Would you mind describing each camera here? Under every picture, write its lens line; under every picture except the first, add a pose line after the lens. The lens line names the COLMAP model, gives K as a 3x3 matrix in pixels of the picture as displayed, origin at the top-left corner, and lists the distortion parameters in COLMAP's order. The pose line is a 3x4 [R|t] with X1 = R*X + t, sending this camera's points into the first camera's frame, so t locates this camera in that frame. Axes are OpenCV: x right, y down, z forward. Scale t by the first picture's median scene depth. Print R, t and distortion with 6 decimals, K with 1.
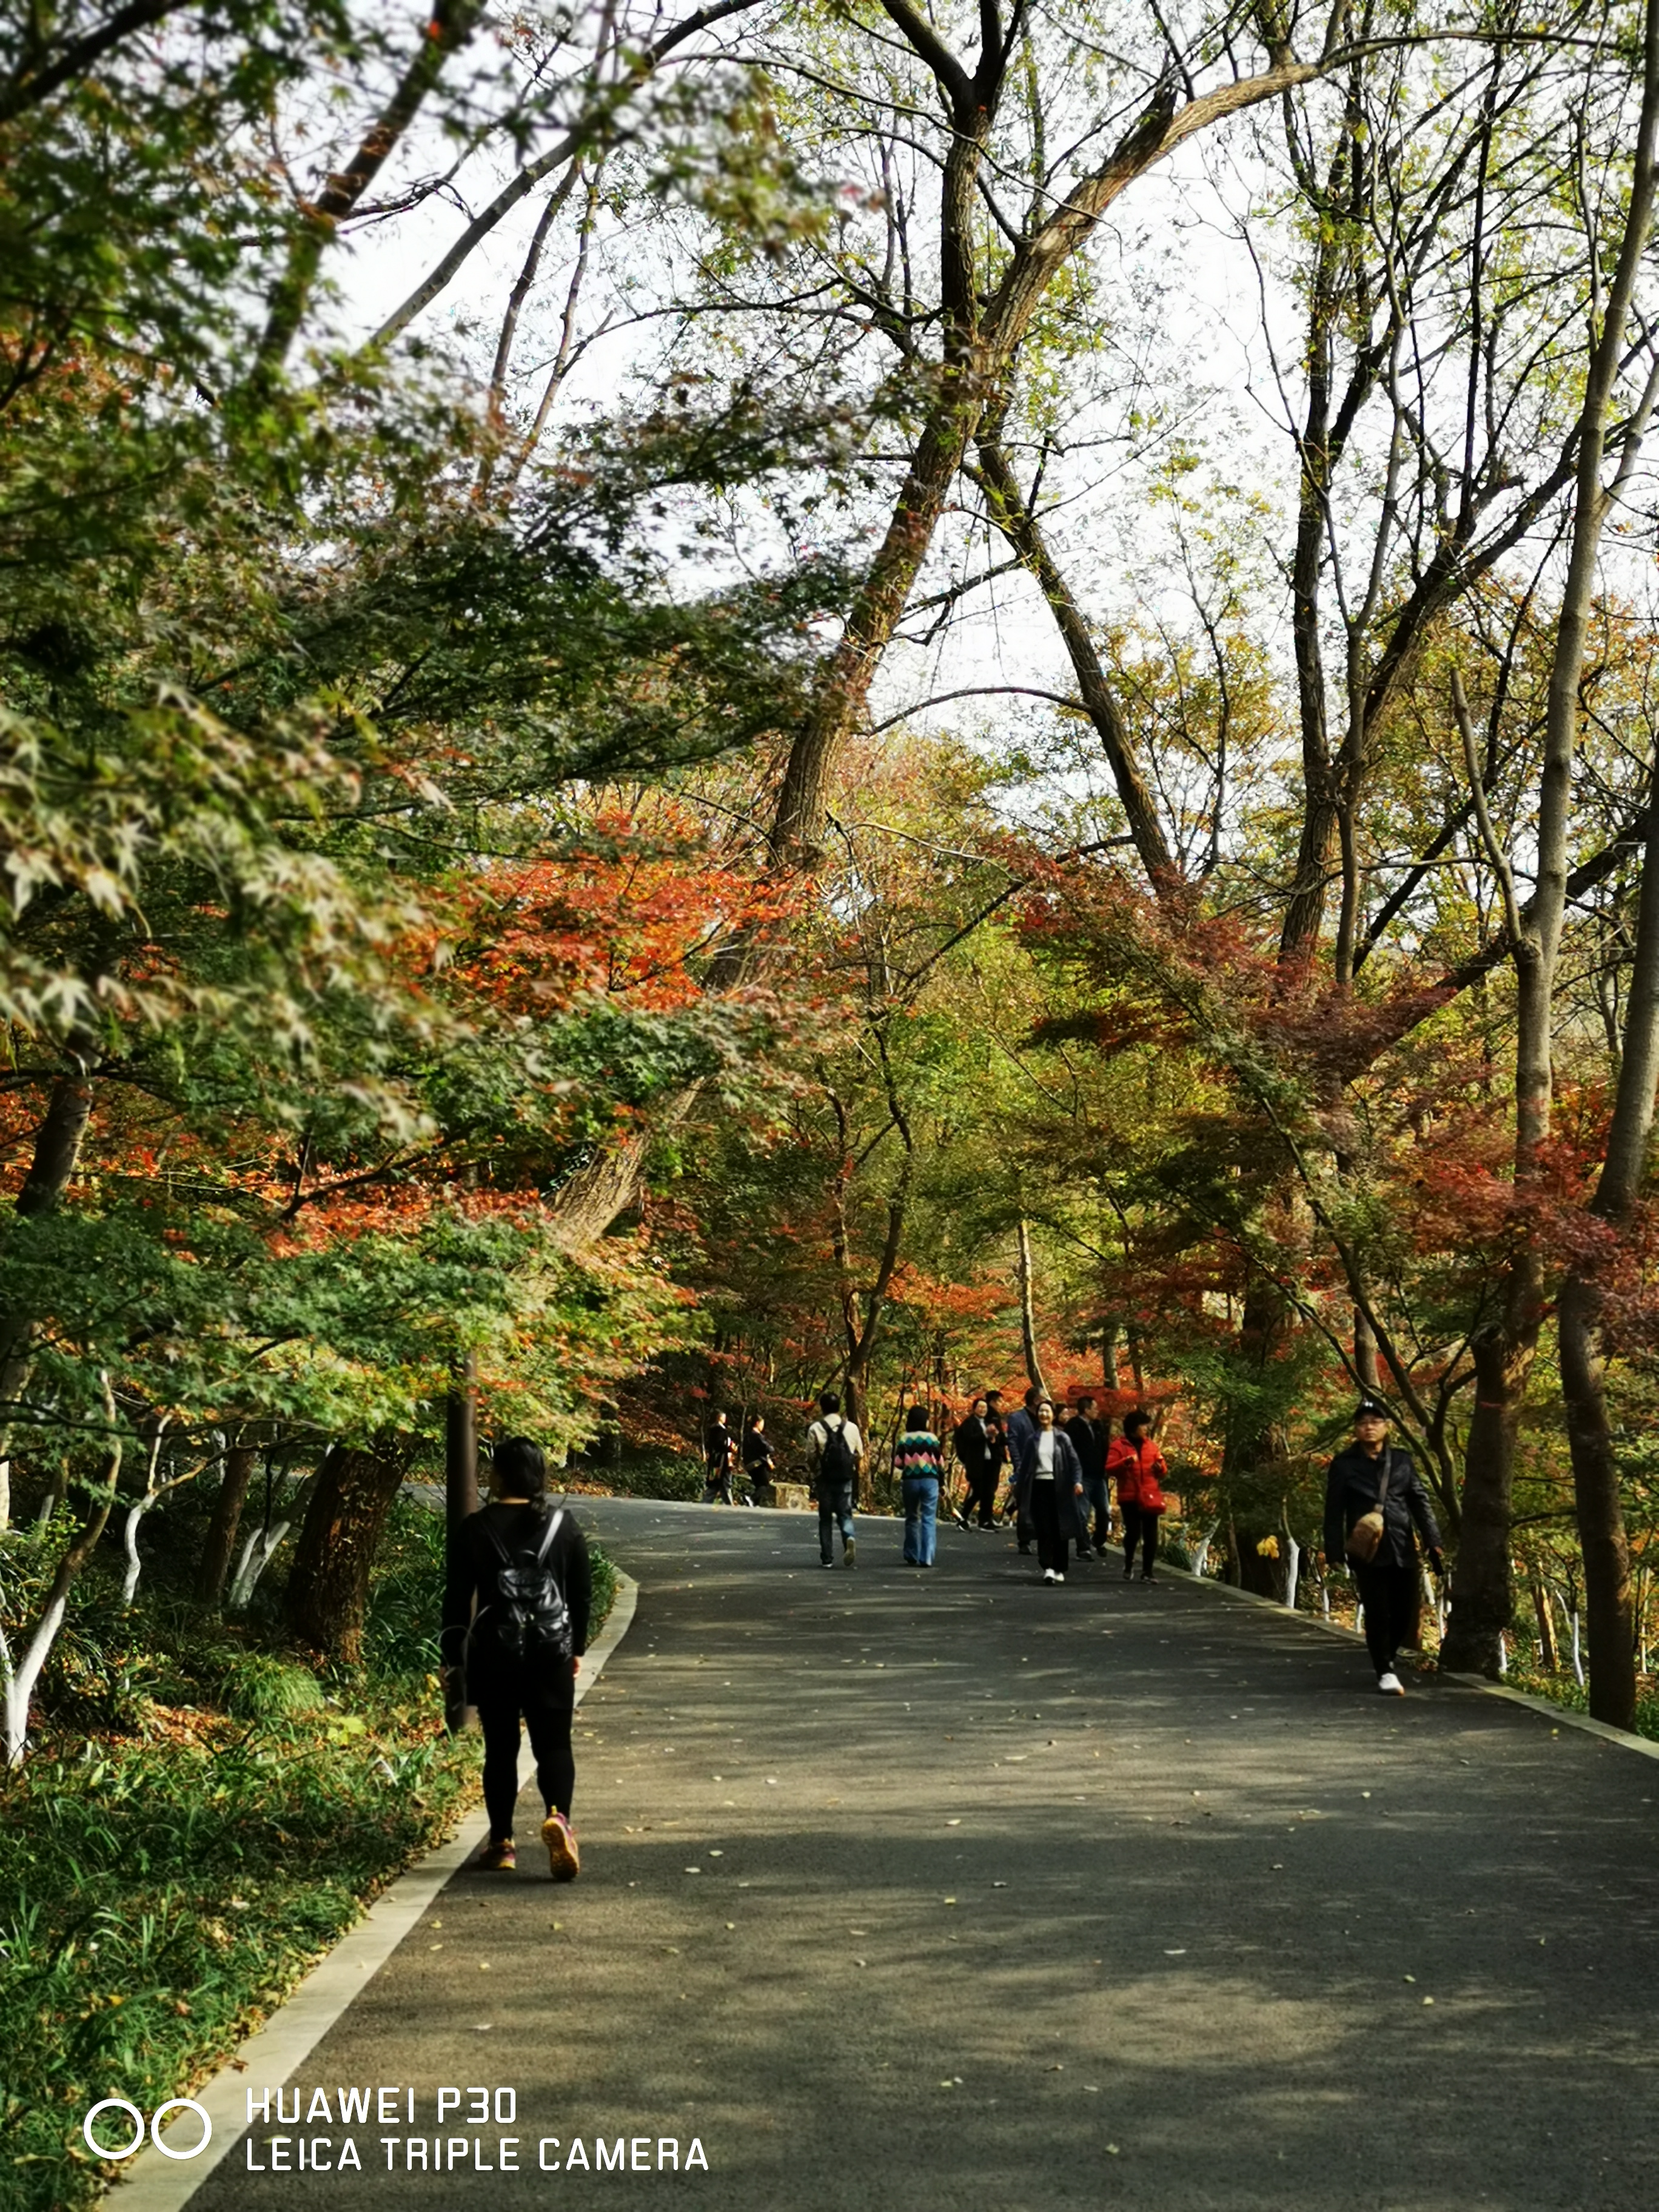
lens RADIAL K [[2875.5, 0, 827.0], [0, 2875.5, 1115.9], [0, 0, 1]] dist [0.041581, 0.000000]
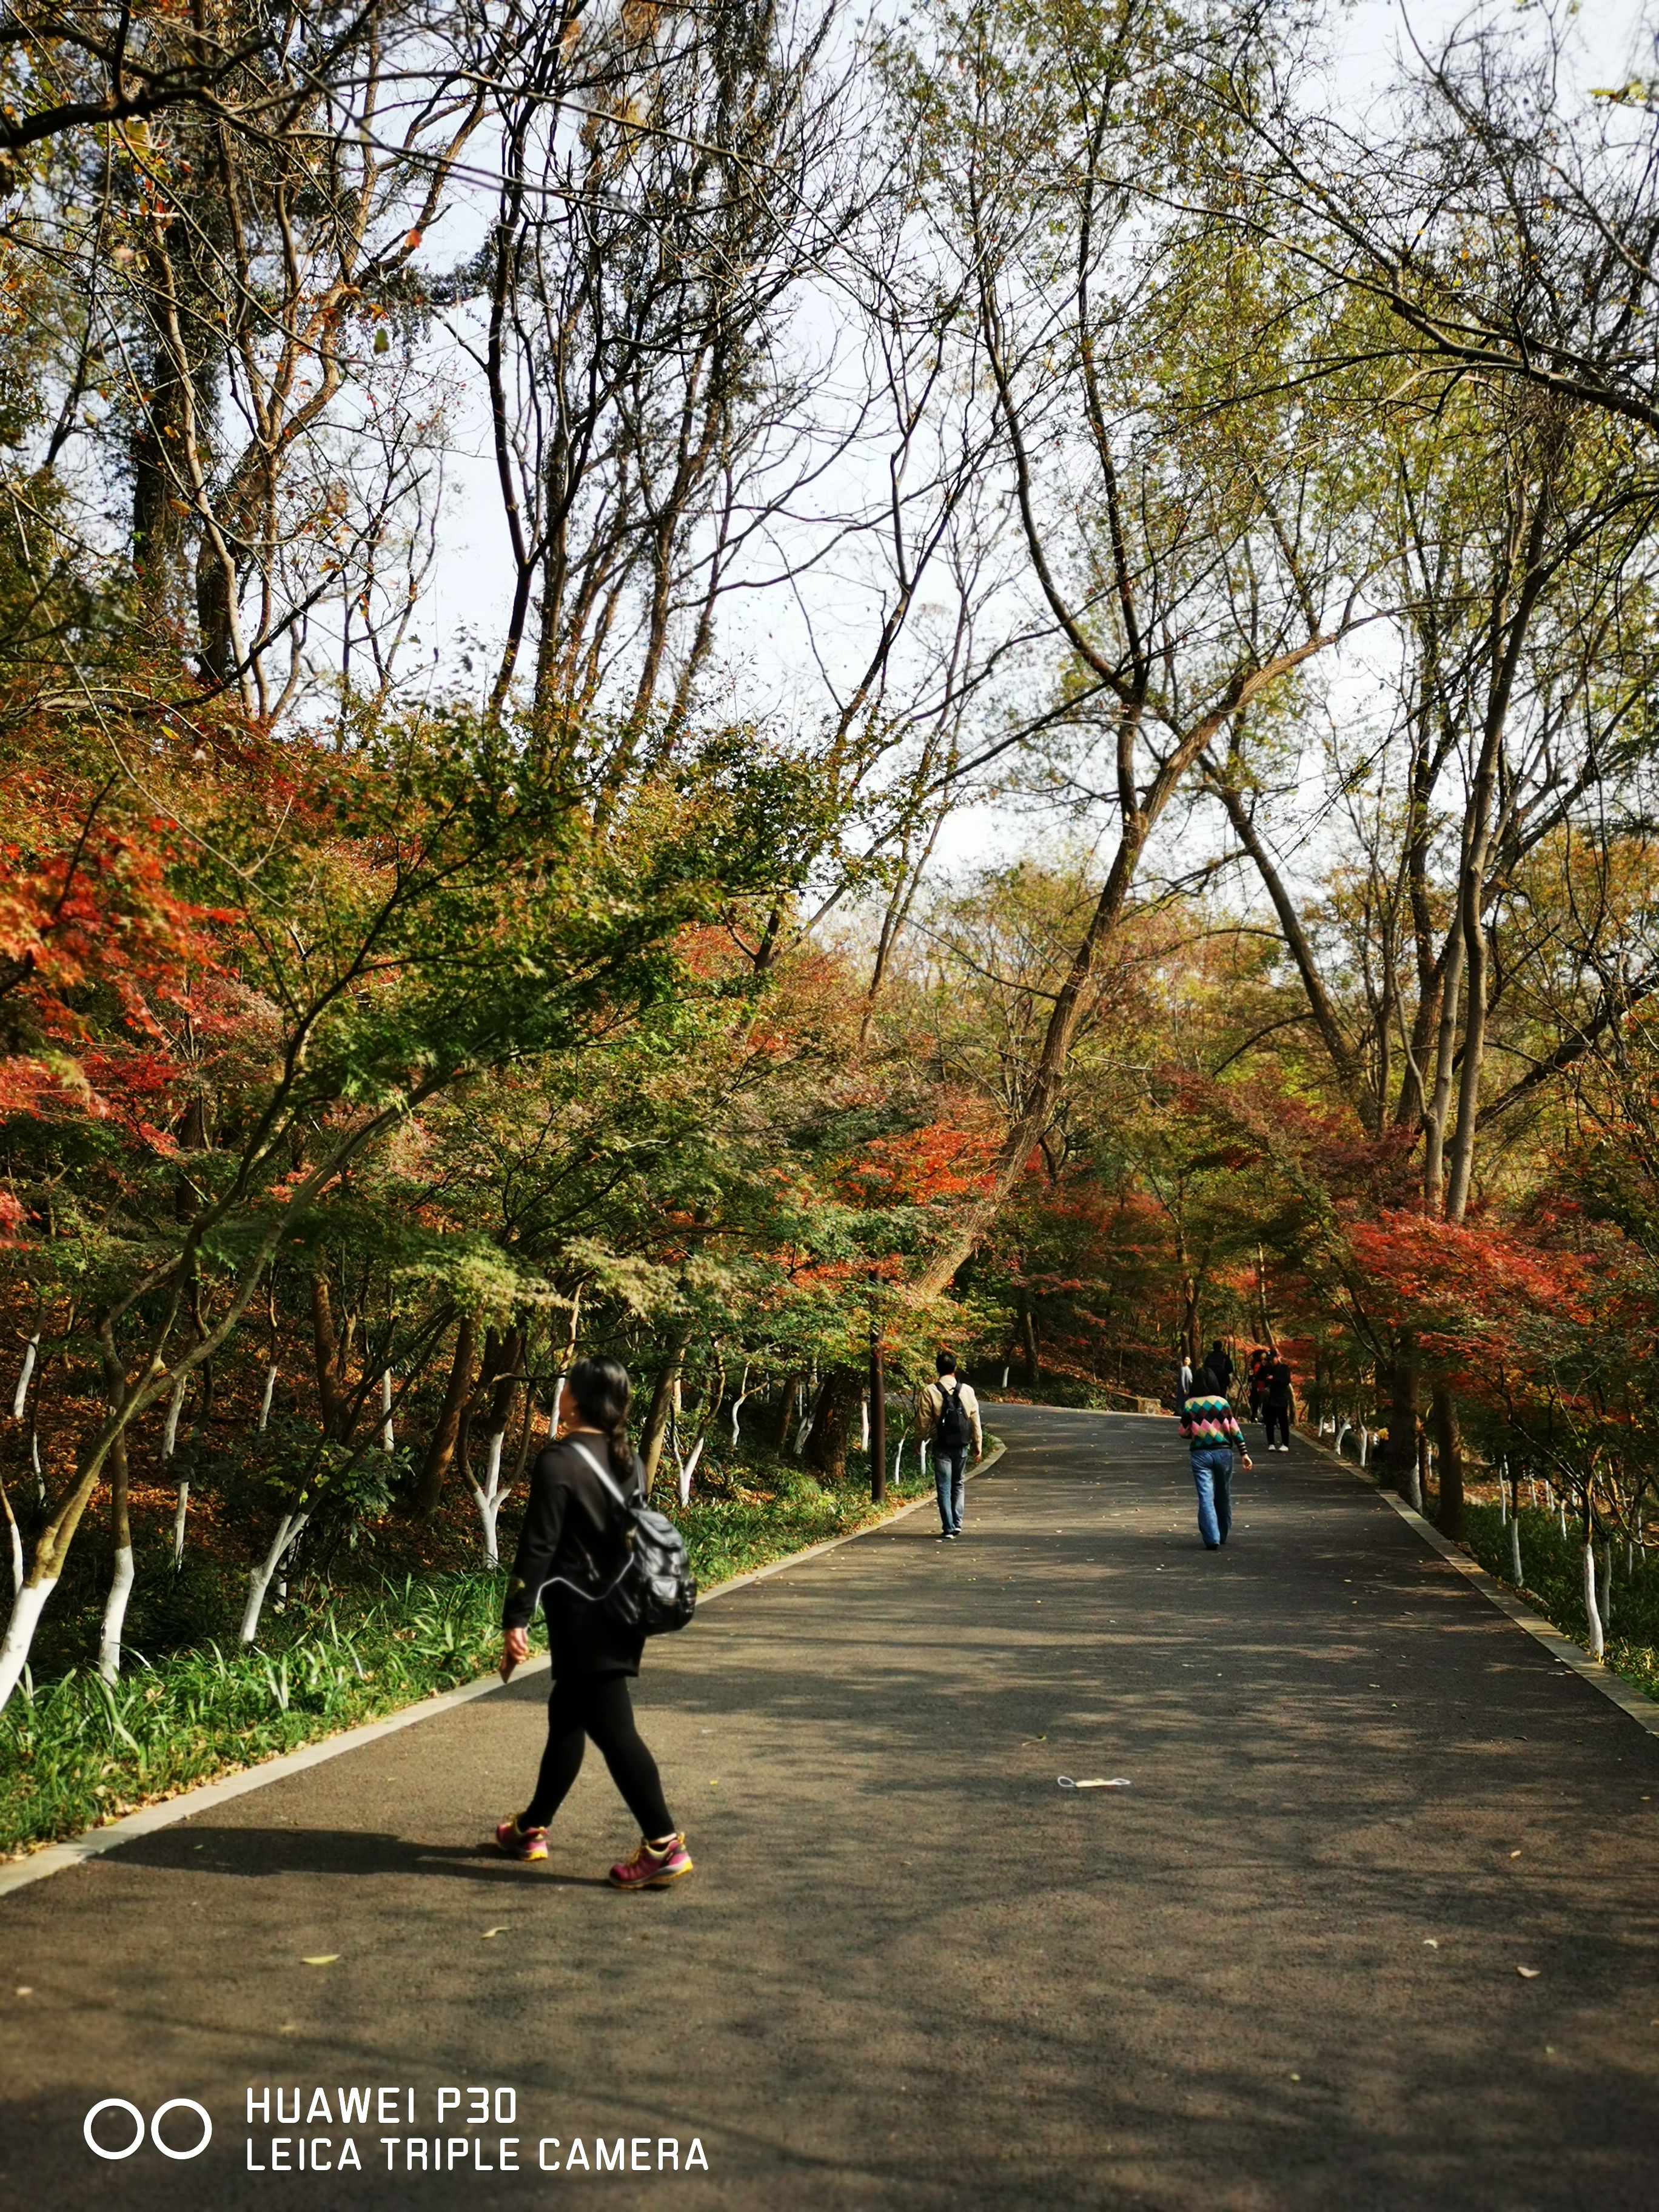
lens RADIAL K [[1928.3, 0, 835.7], [0, 1928.3, 1103.3], [0, 0, 1]] dist [-0.002876, -0.000621]
pose [[0.980491, -0.025009, -0.194968, 0.118444], [0.020144, 0.999435, -0.026893, -0.047288], [0.195530, 0.022441, 0.980441, -0.401221]]
